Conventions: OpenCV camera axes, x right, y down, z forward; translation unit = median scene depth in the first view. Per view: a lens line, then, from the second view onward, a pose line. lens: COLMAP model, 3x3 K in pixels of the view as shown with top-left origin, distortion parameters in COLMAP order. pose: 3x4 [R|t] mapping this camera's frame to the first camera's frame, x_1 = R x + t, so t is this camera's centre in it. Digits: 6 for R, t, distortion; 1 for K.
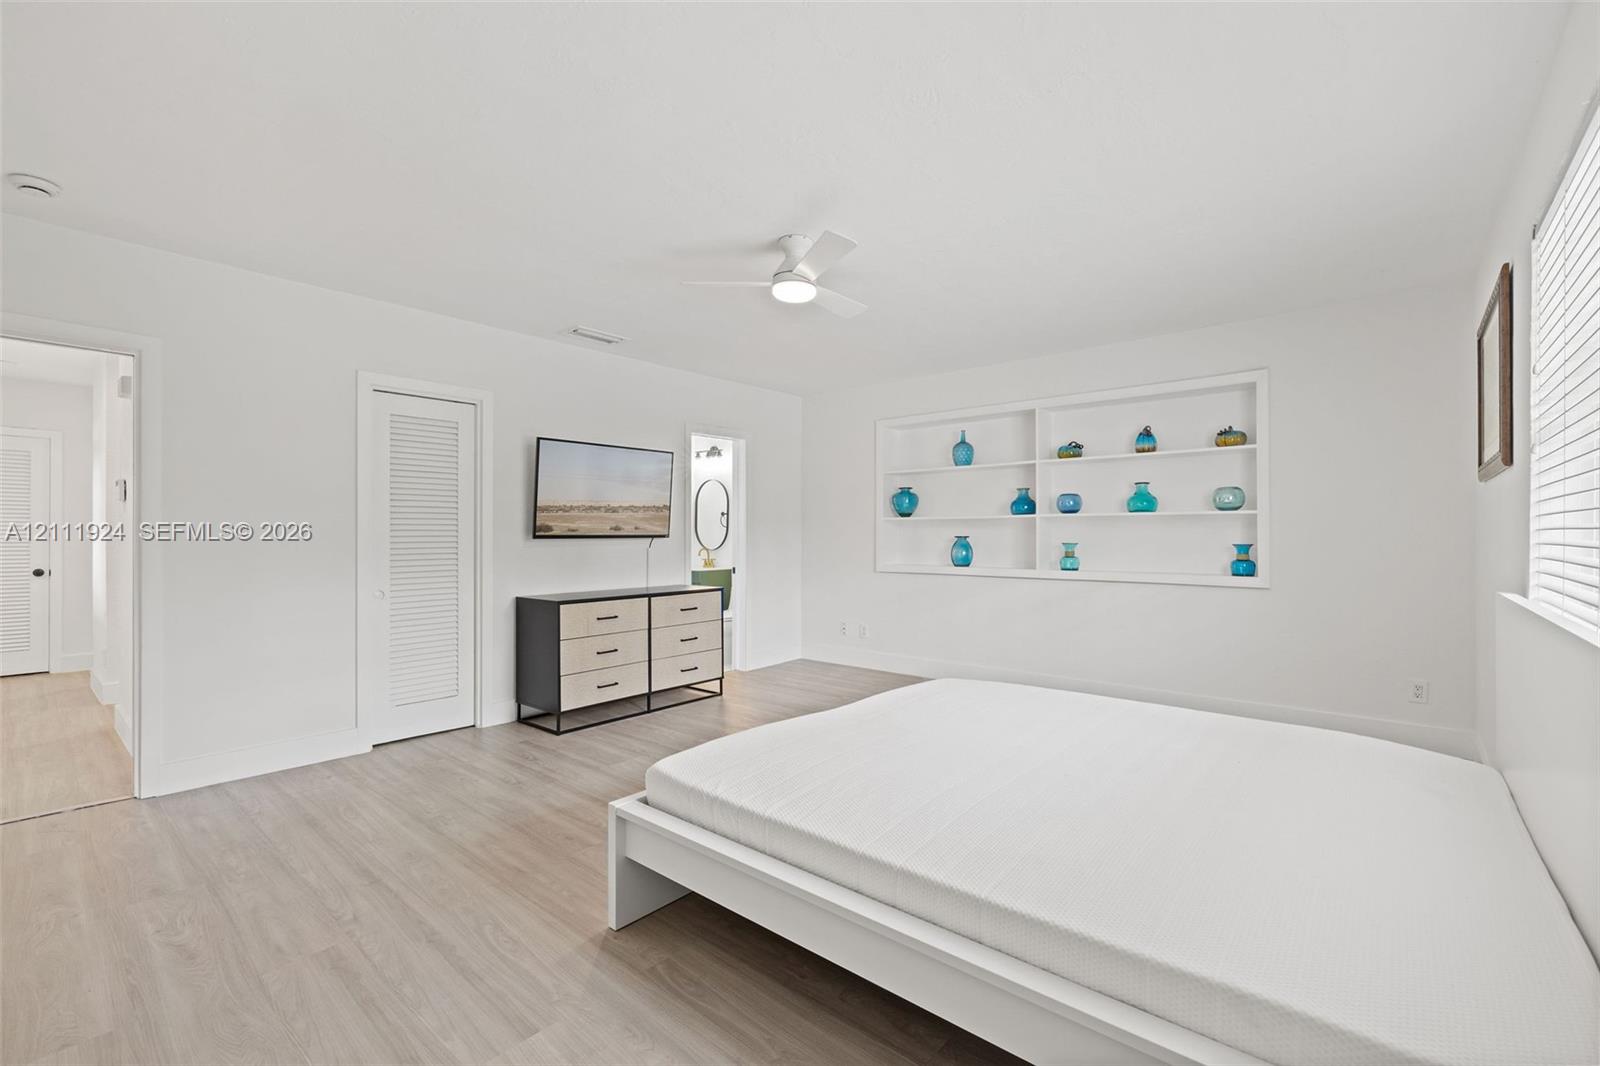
lens RADIAL K [[691.6, 0, 800.0], [0, 691.6, 533.0], [0, 0, 1]] dist [-0.001575, -0.000027]
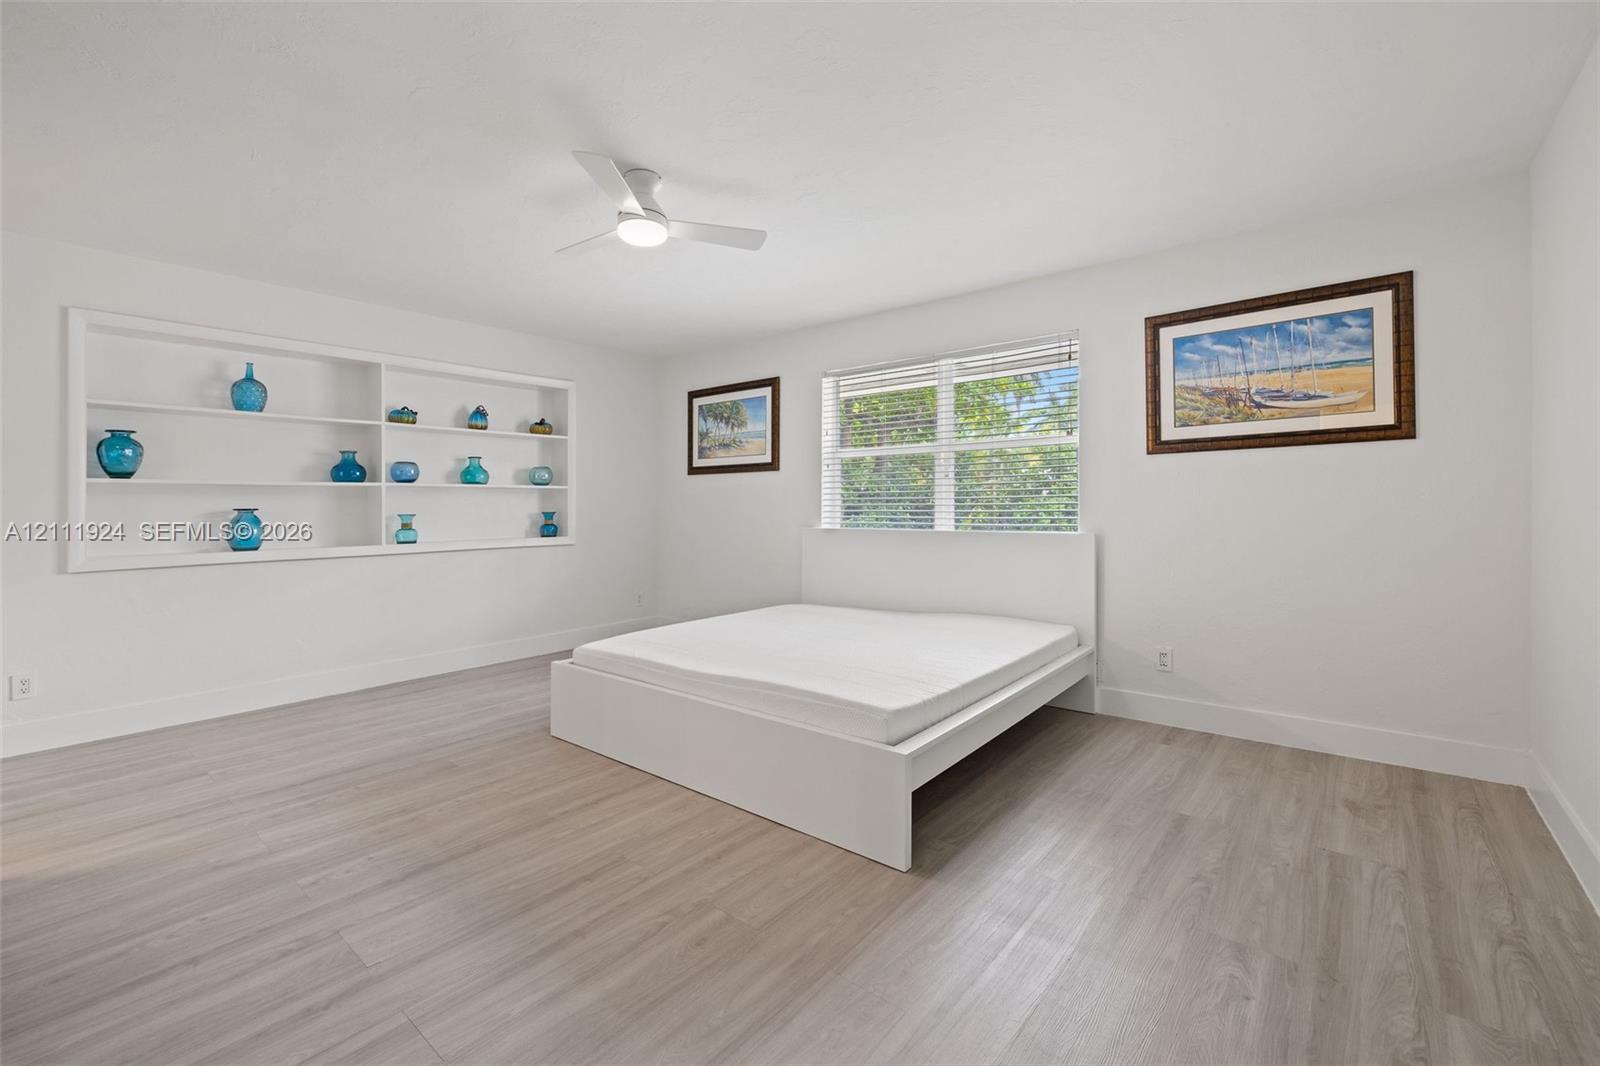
lens RADIAL K [[677.8, 0, 800.2], [0, 677.8, 495.9], [0, 0, 1]] dist [-0.010231, -0.000168]
pose [[-0.024531, 0.011610, 0.999632, -0.558172], [0.004723, 0.999923, -0.011498, 0.002709], [-0.999688, 0.004440, -0.024584, 0.504169]]
